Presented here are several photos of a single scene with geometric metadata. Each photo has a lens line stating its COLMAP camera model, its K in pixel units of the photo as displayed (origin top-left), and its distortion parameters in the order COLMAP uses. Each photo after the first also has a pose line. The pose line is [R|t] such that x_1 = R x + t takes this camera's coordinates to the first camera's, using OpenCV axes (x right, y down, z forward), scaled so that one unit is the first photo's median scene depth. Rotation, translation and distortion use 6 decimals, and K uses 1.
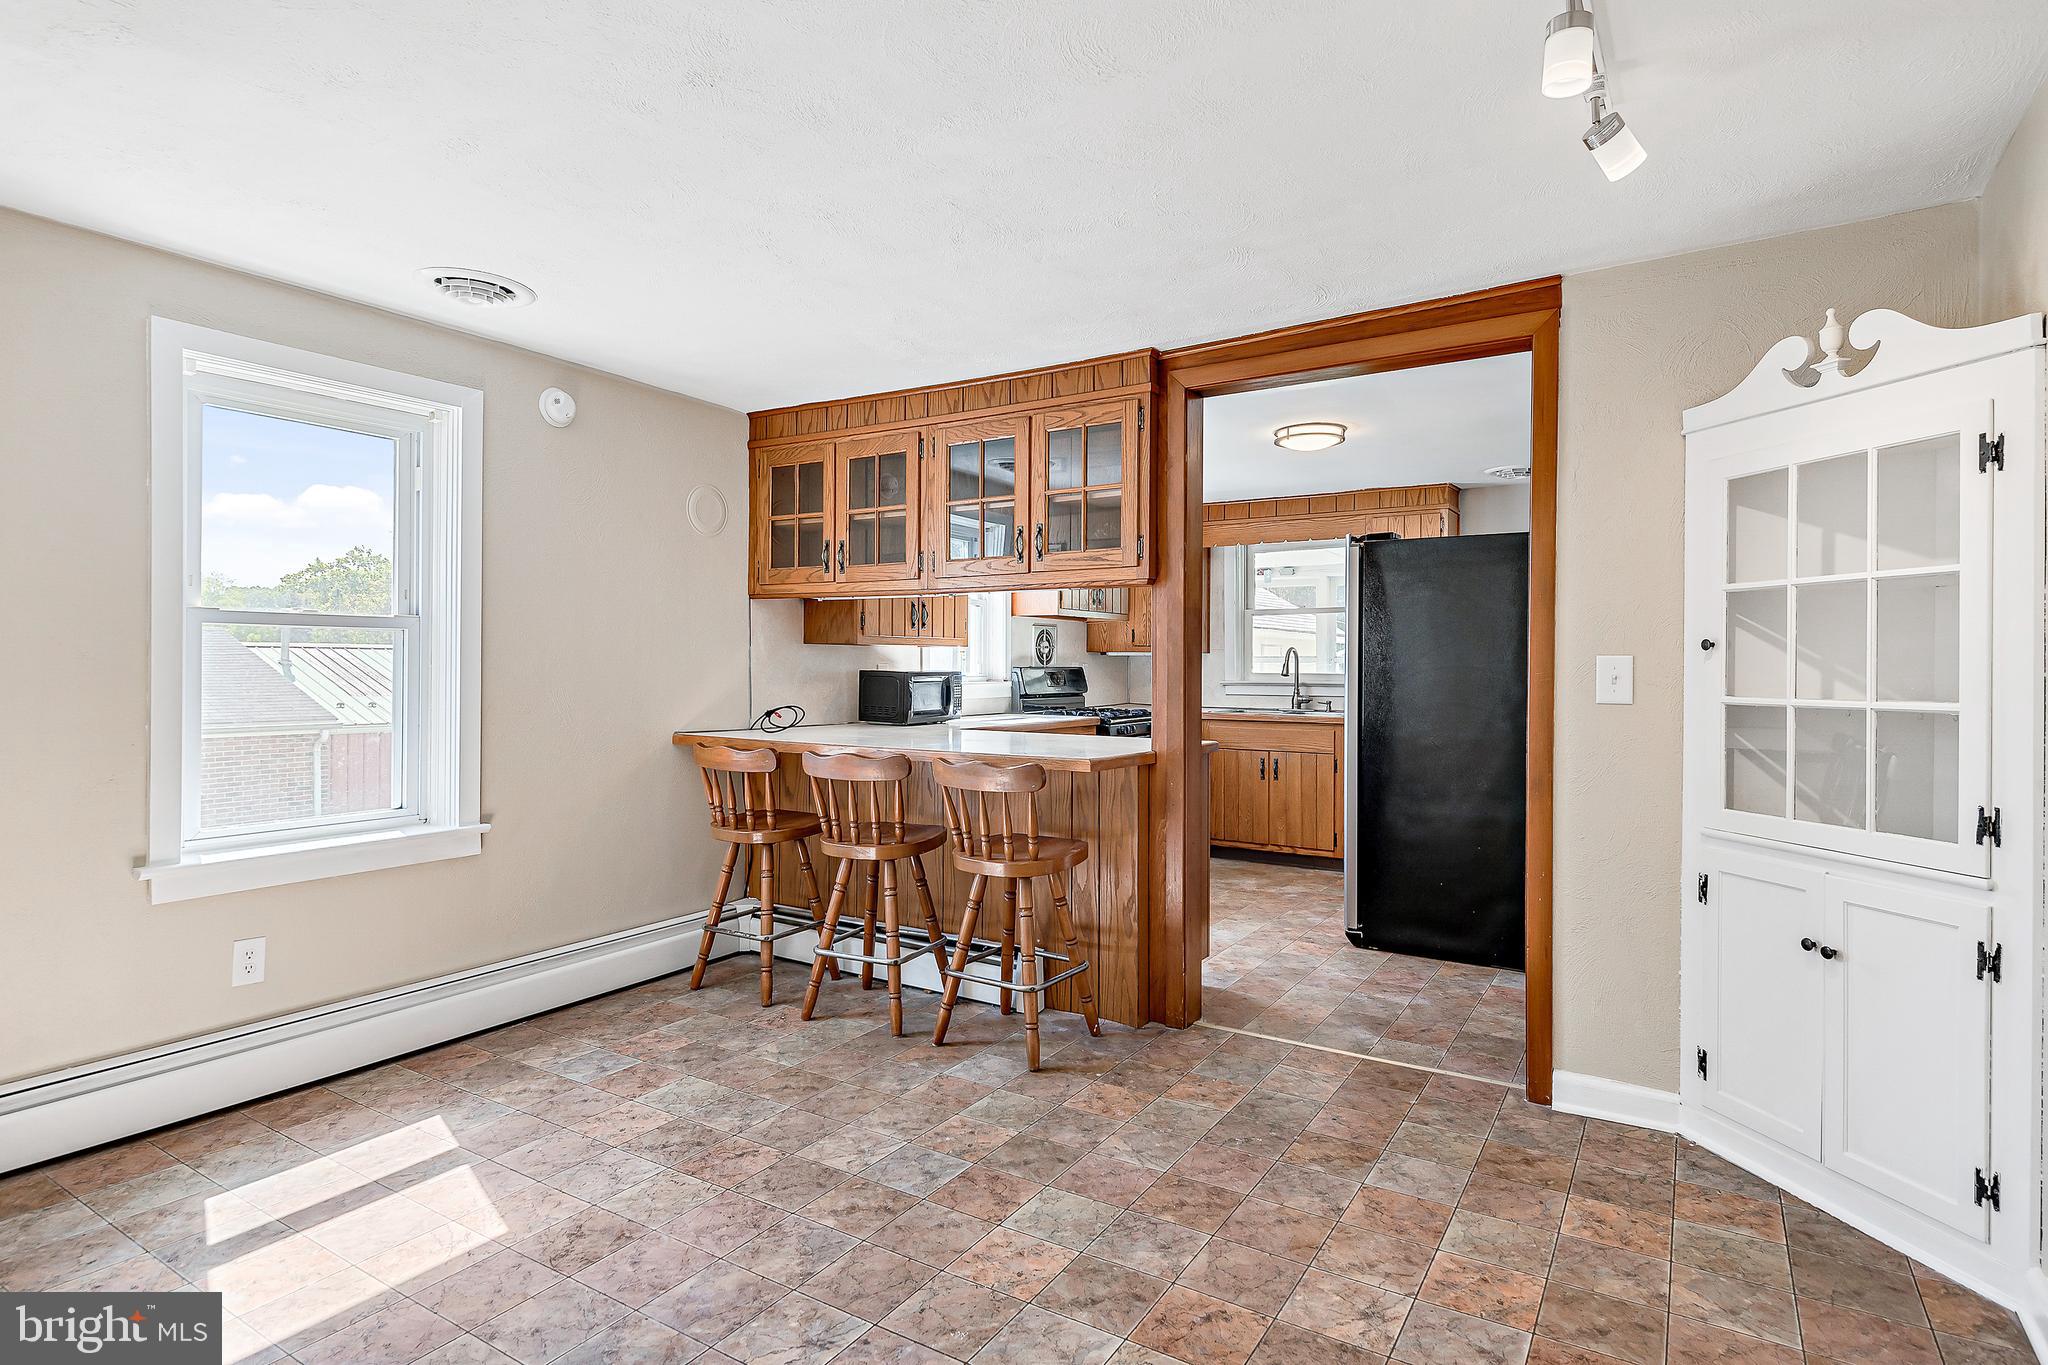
lens RADIAL K [[1063.8, 0, 1013.8], [0, 1063.8, 660.4], [0, 0, 1]] dist [0.044135, -0.030041]
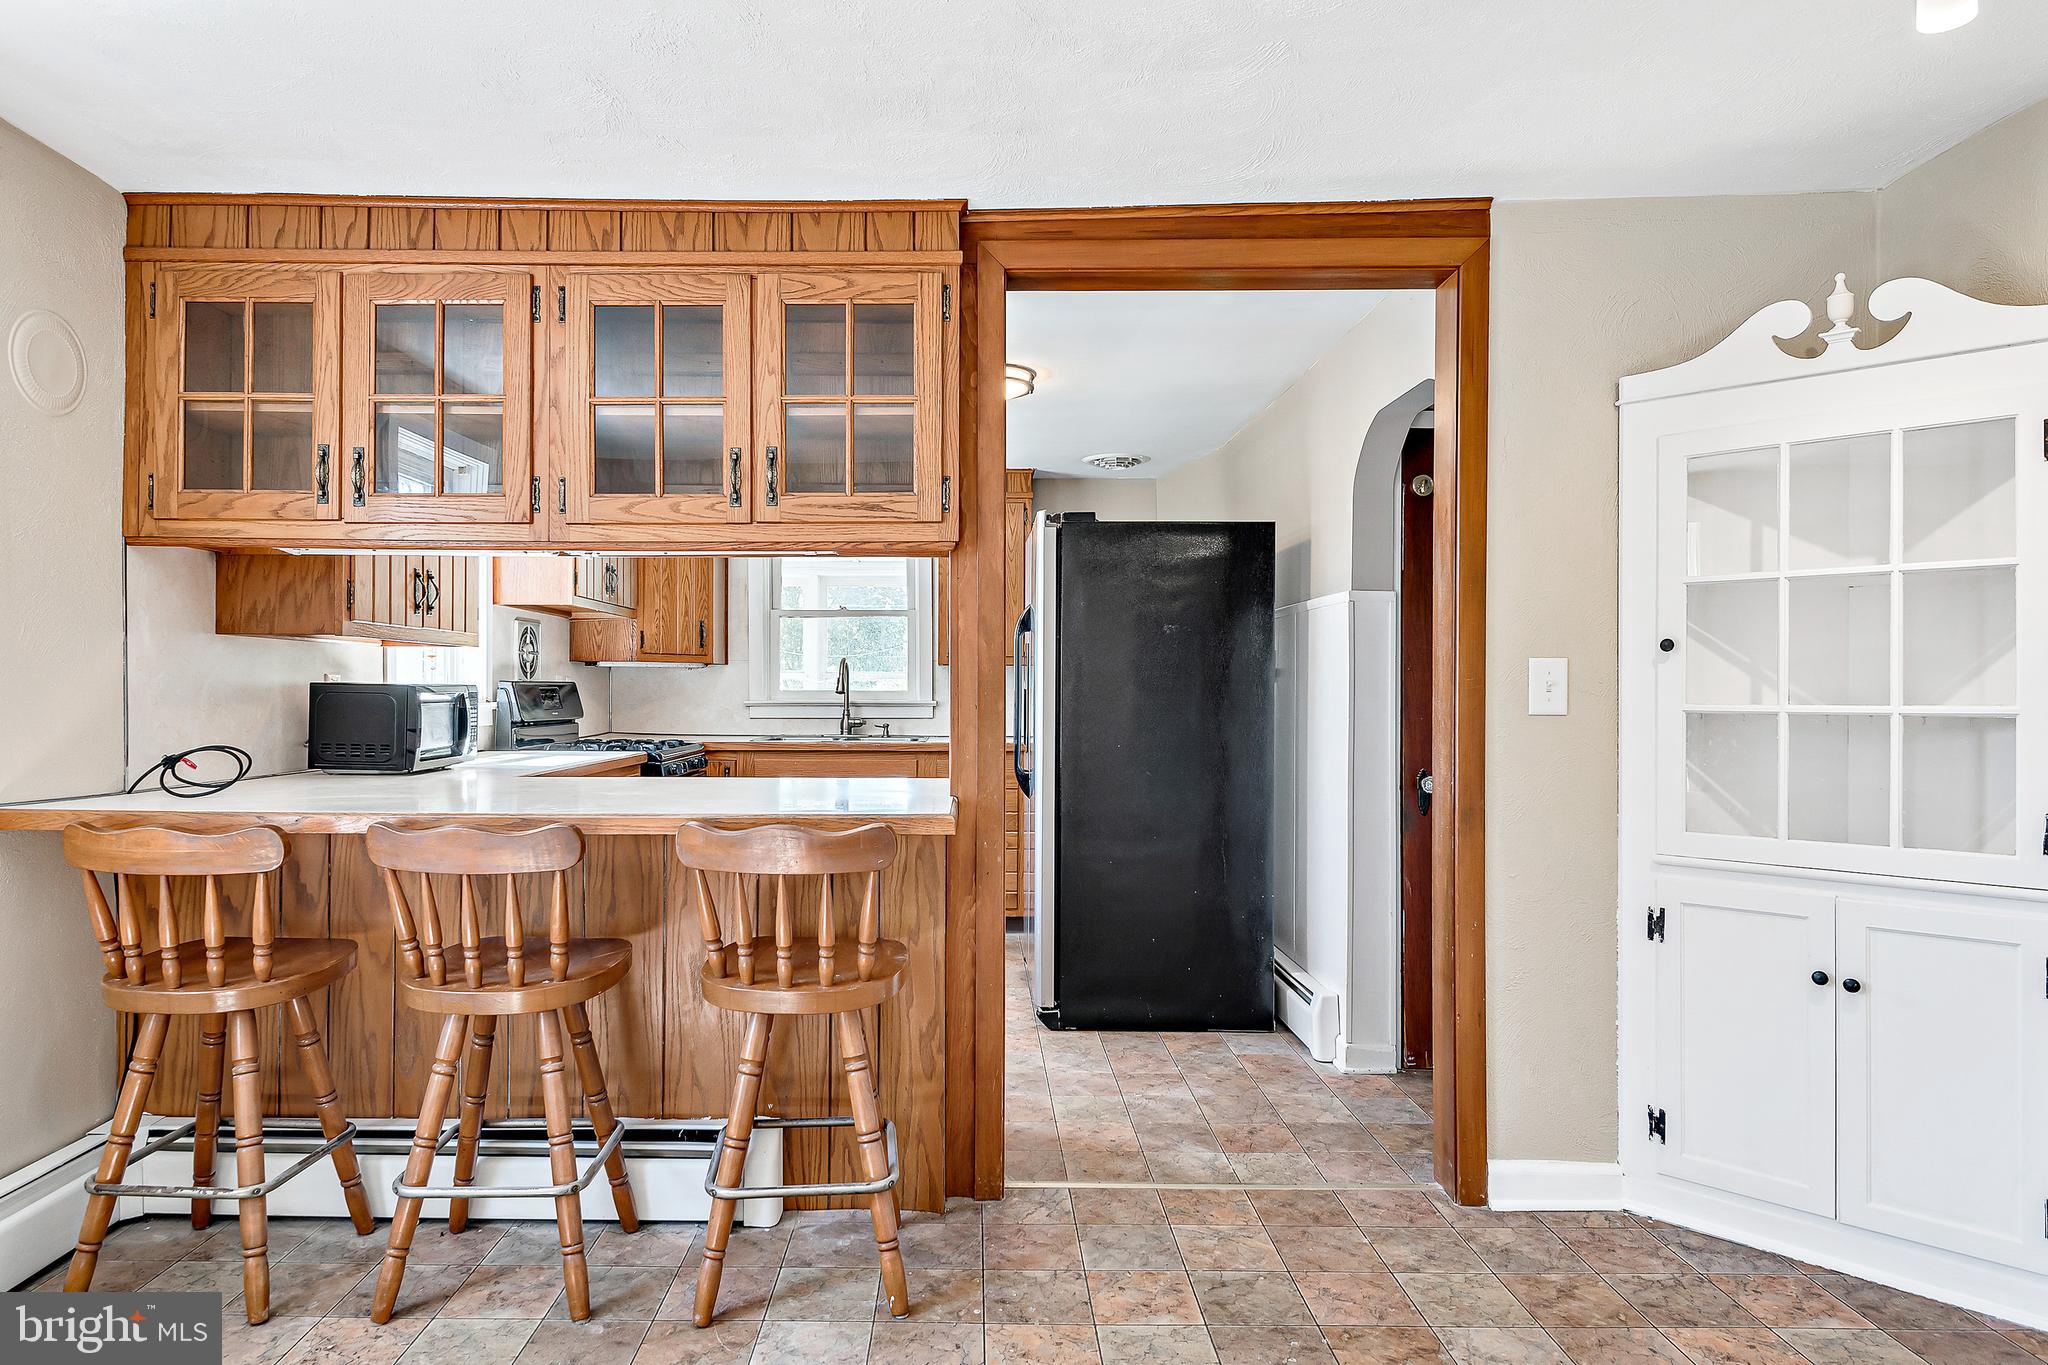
lens RADIAL K [[1209.9, 0, 952.6], [0, 1209.9, 682.2], [0, 0, 1]] dist [0.032773, -0.026529]
pose [[0.850887, 0.002123, 0.525344, -0.322889], [-0.001676, 0.999998, -0.001328, 0.015457], [-0.525346, 0.000250, 0.850889, 0.404290]]
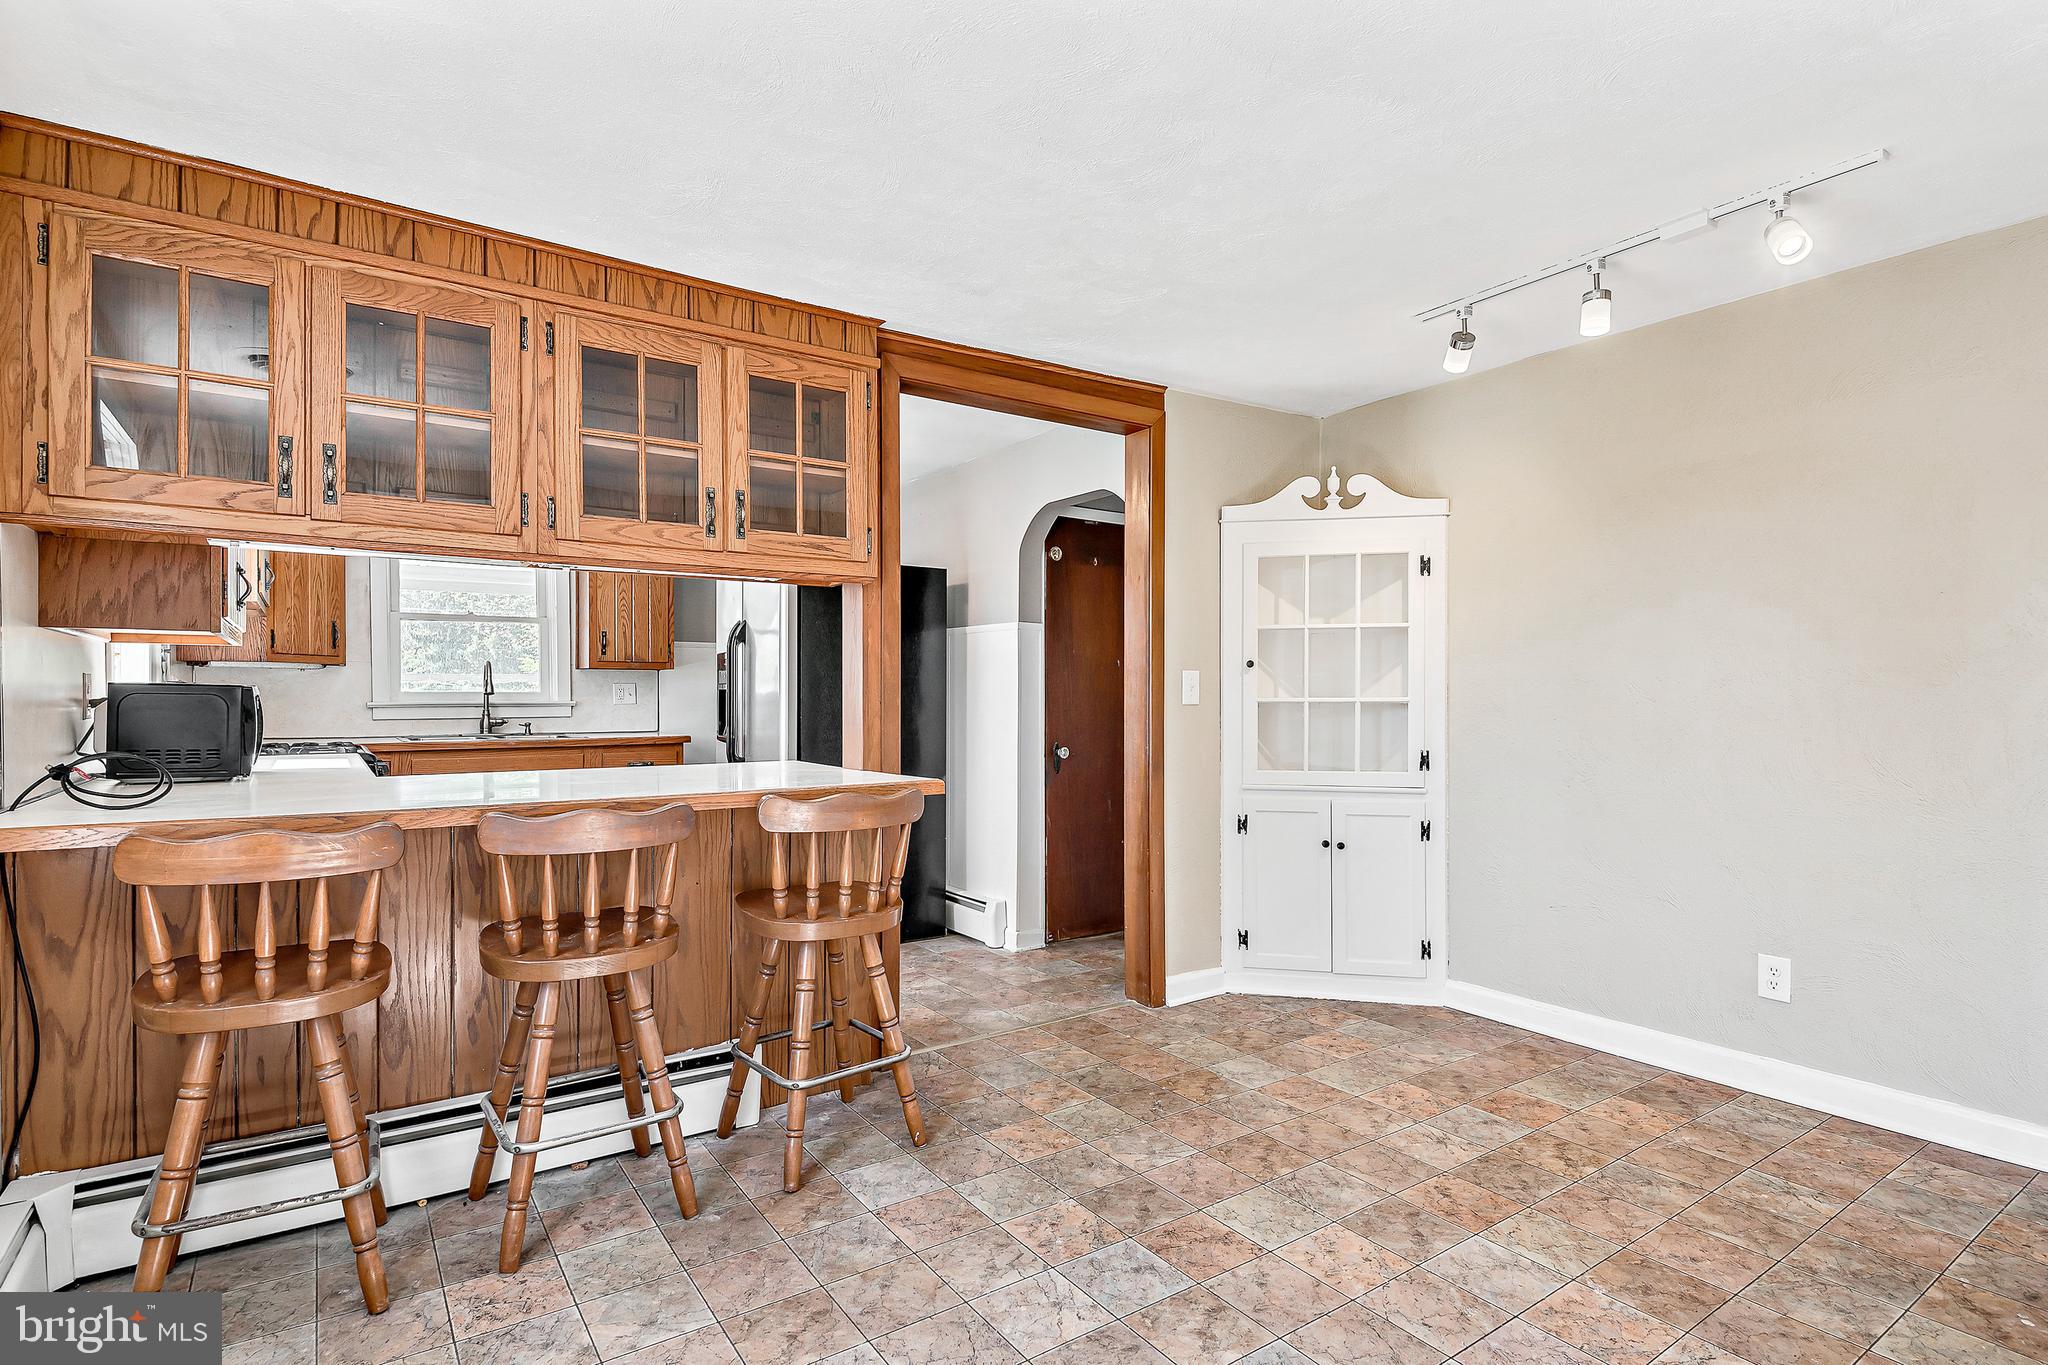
lens RADIAL K [[1020.6, 0, 1017.1], [0, 1020.6, 693.4], [0, 0, 1]] dist [0.023638, -0.018554]
pose [[0.392298, -0.003934, 0.919830, -0.712420], [-0.002543, 0.999982, 0.005362, 0.017671], [-0.919835, -0.004443, 0.392281, 0.642888]]
